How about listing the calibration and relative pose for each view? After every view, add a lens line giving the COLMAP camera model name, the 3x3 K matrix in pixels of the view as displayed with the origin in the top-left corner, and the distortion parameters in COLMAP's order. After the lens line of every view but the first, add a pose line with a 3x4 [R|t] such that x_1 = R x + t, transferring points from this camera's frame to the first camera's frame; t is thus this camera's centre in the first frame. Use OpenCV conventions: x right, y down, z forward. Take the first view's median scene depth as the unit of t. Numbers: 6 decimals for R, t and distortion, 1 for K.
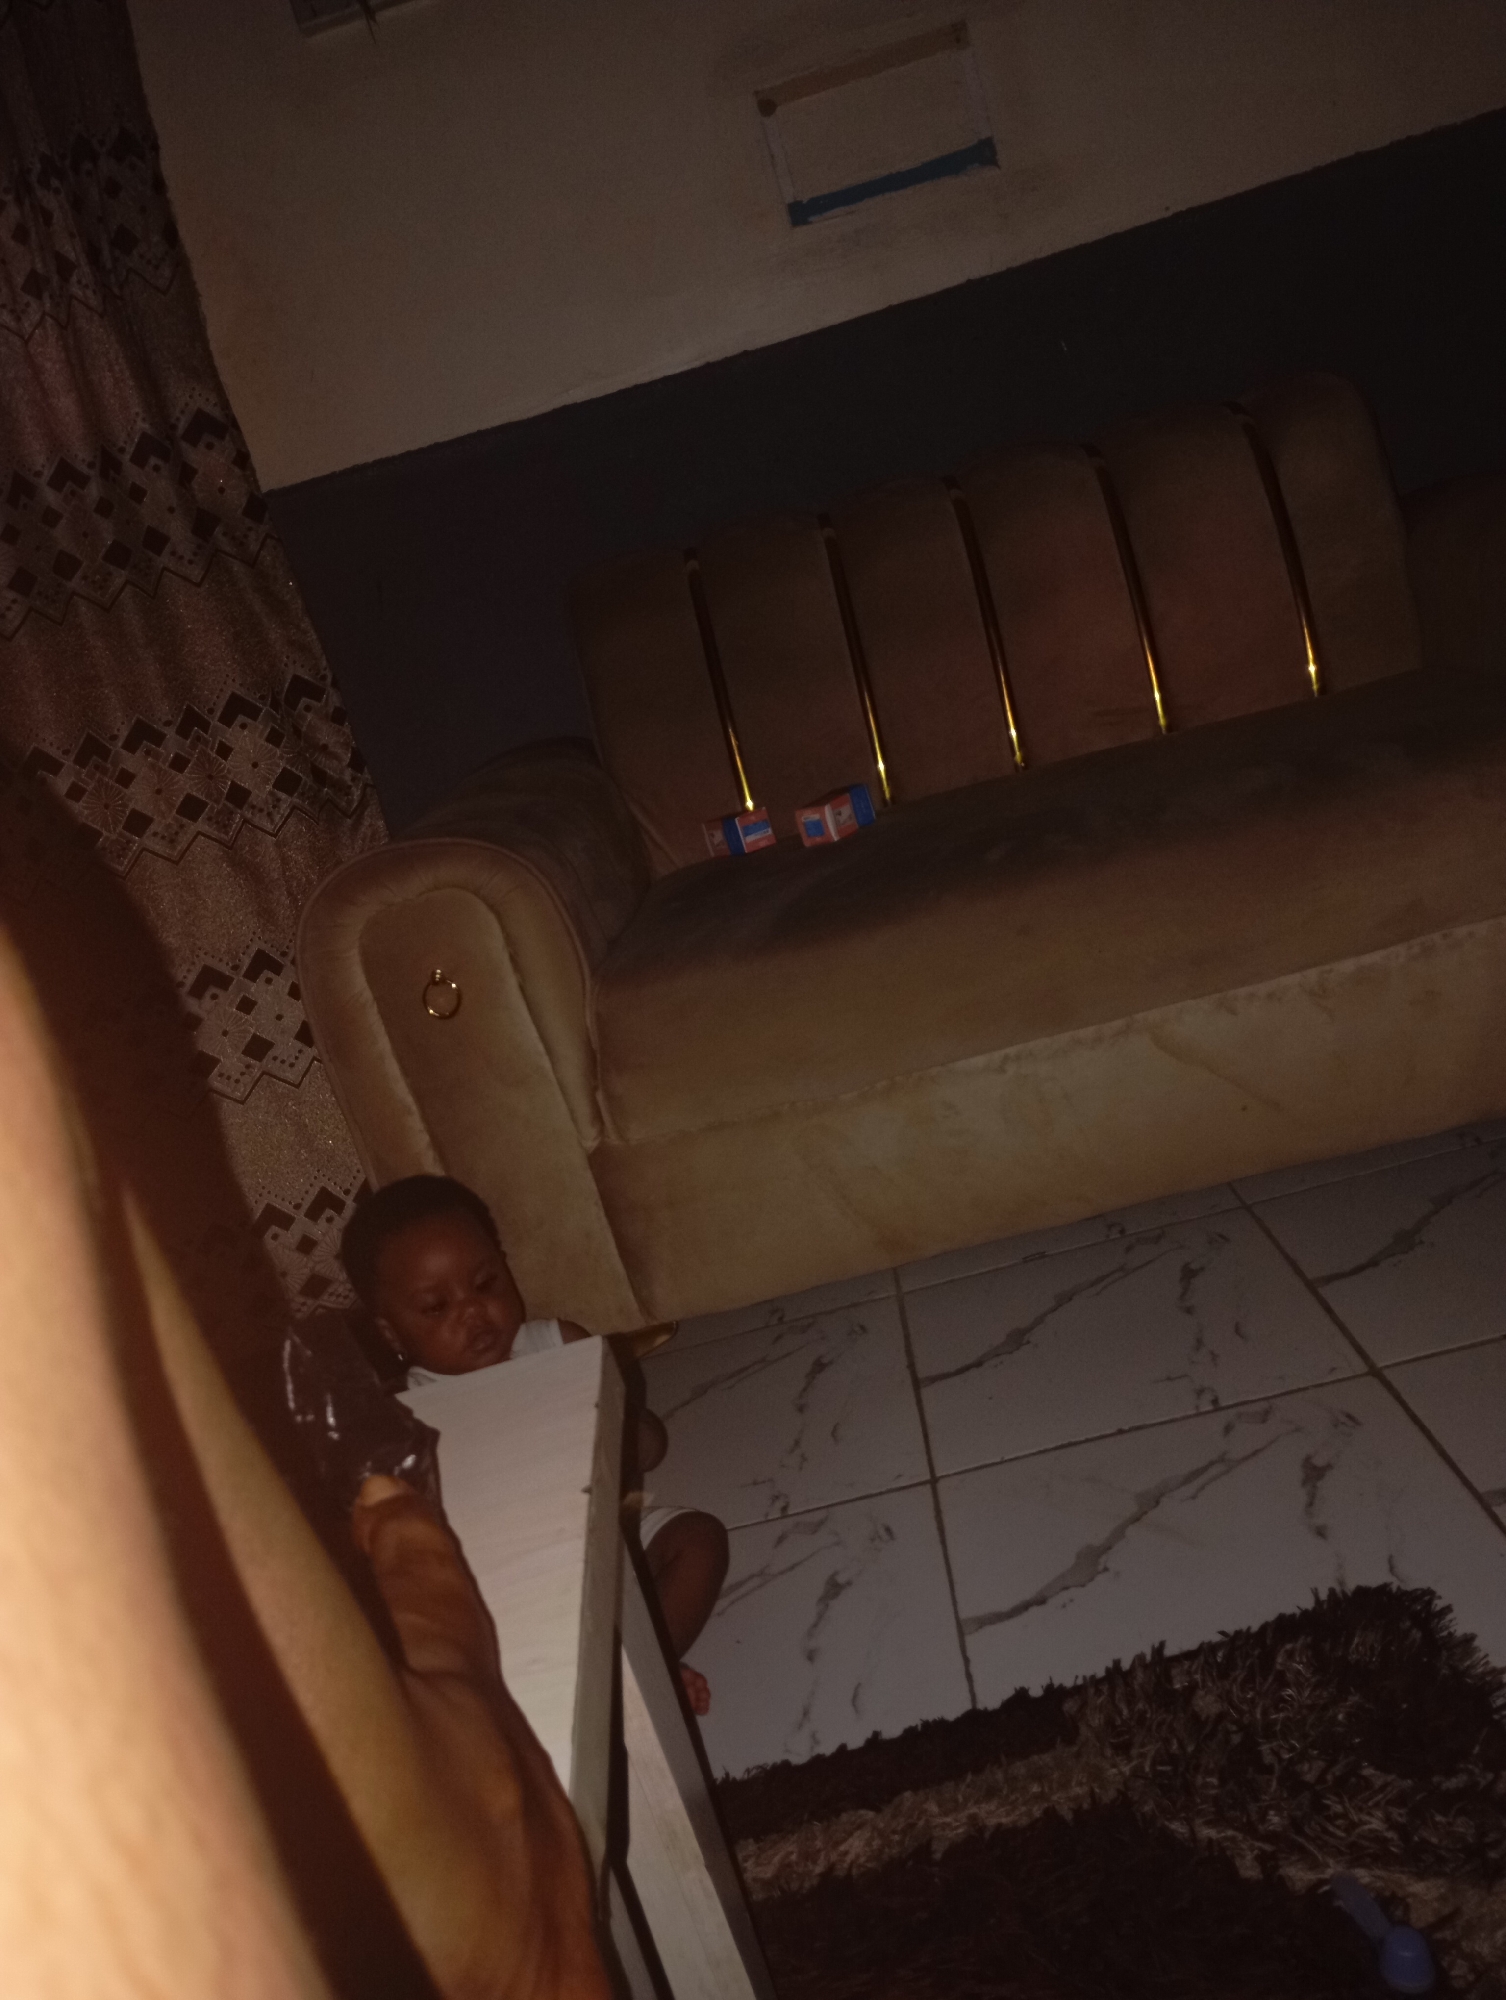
lens RADIAL K [[1661.1, 0, 758.3], [0, 1661.1, 997.1], [0, 0, 1]] dist [0.062142, -0.069458]
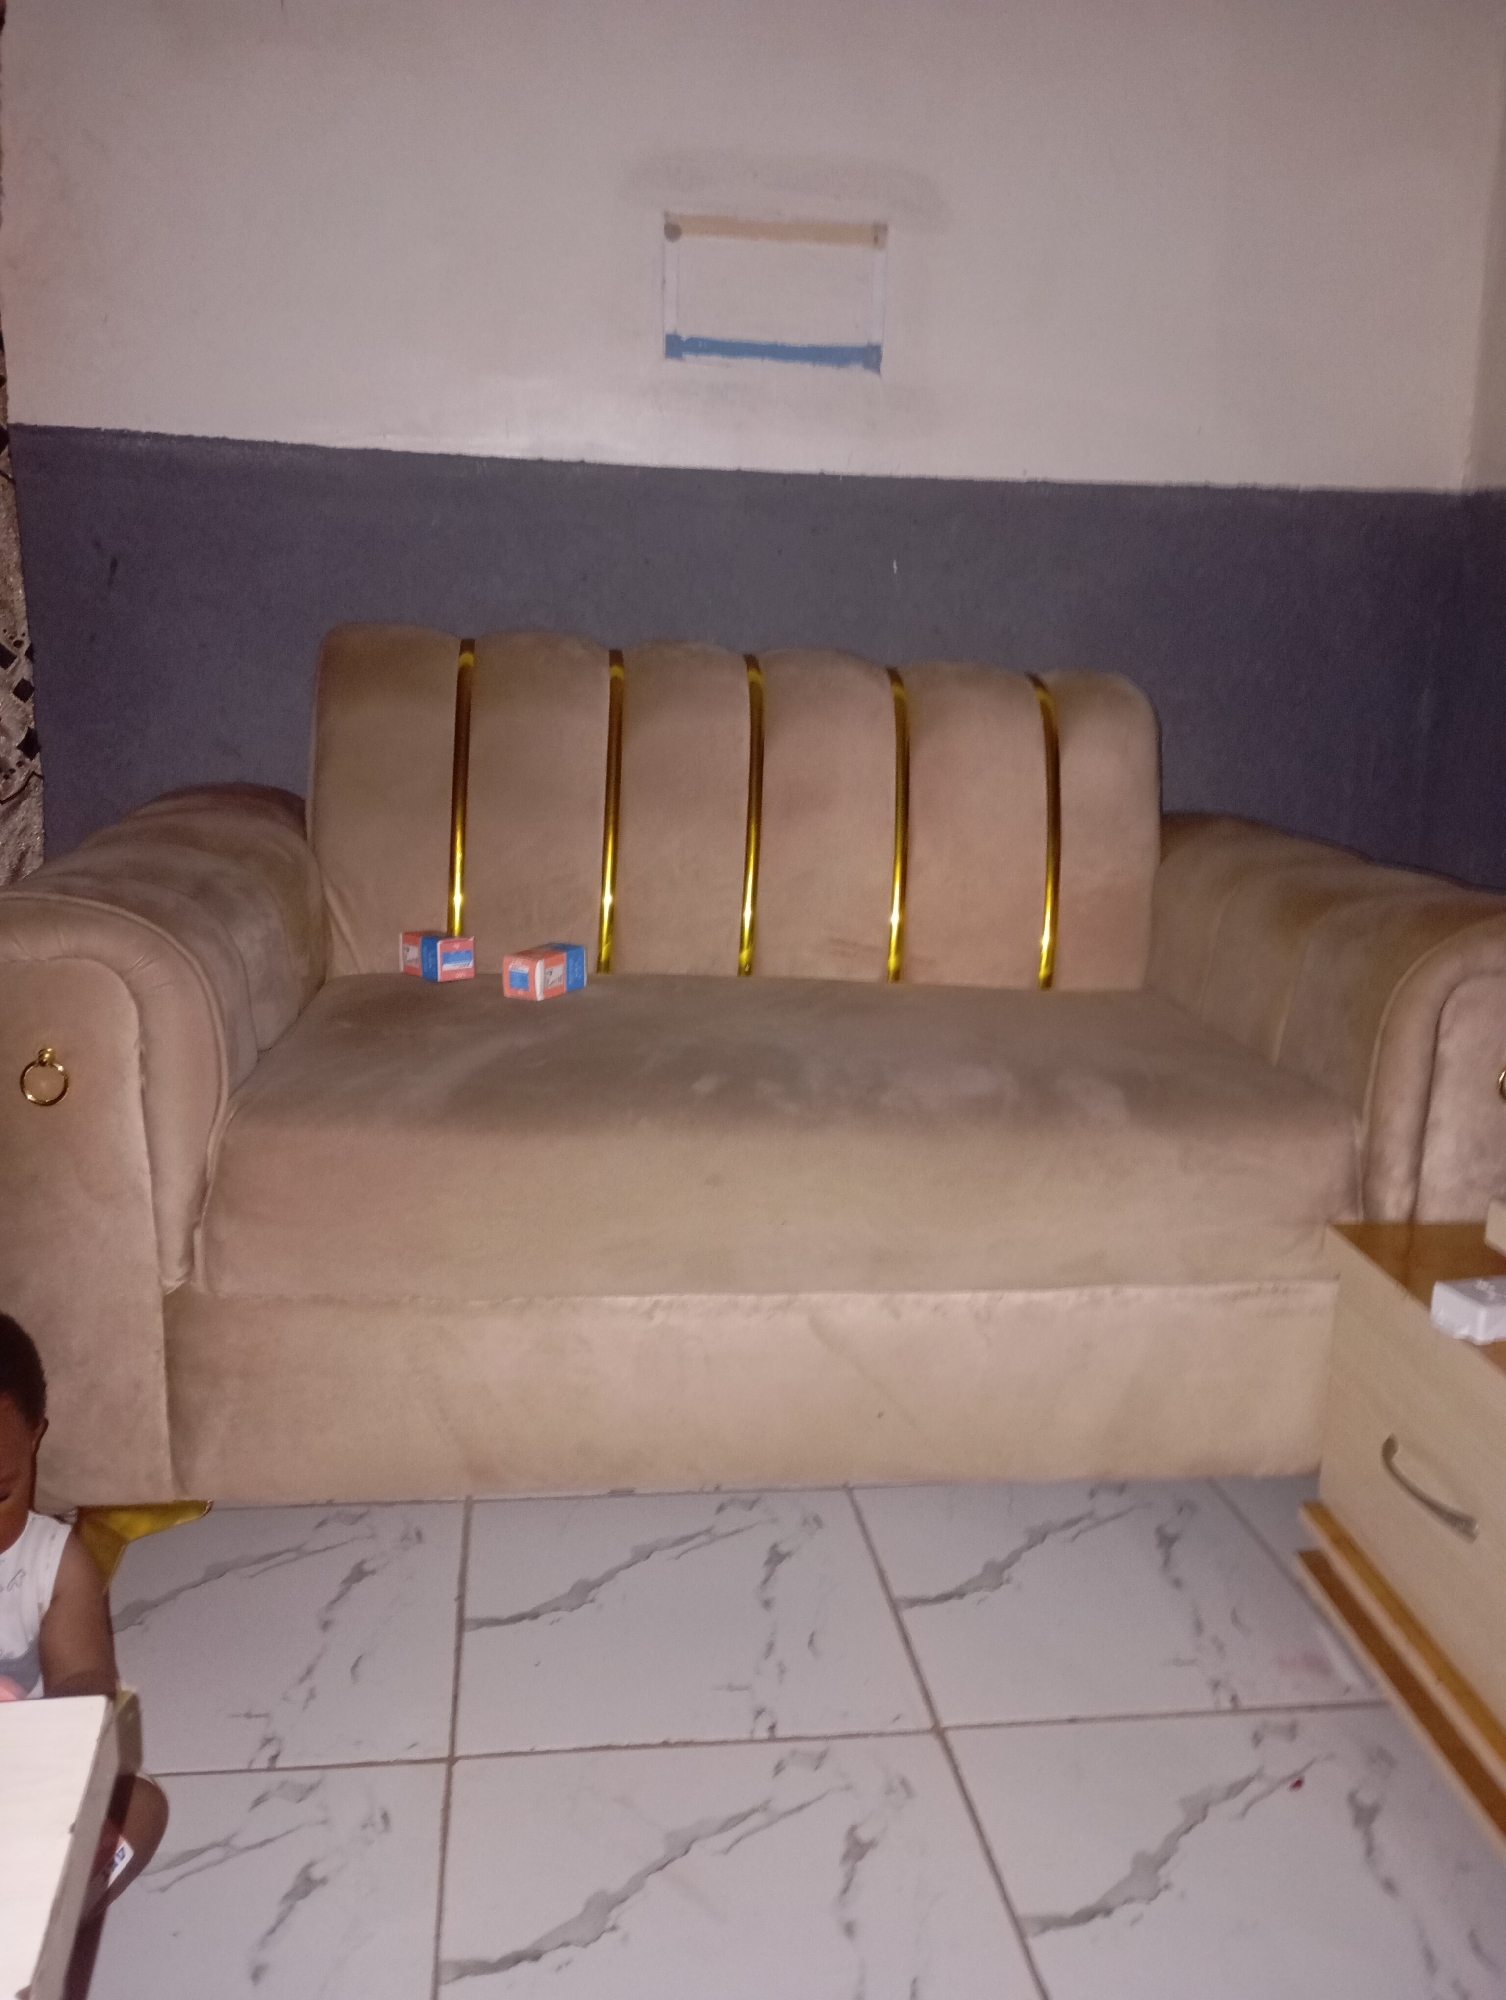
lens RADIAL K [[1661.1, 0, 755.4], [0, 1661.1, 990.7], [0, 0, 1]] dist [0.062142, -0.069458]
pose [[0.941234, 0.272969, 0.198912, -0.029842], [-0.264294, 0.961937, -0.069461, -0.078553], [-0.210302, 0.012807, 0.977553, 0.081500]]
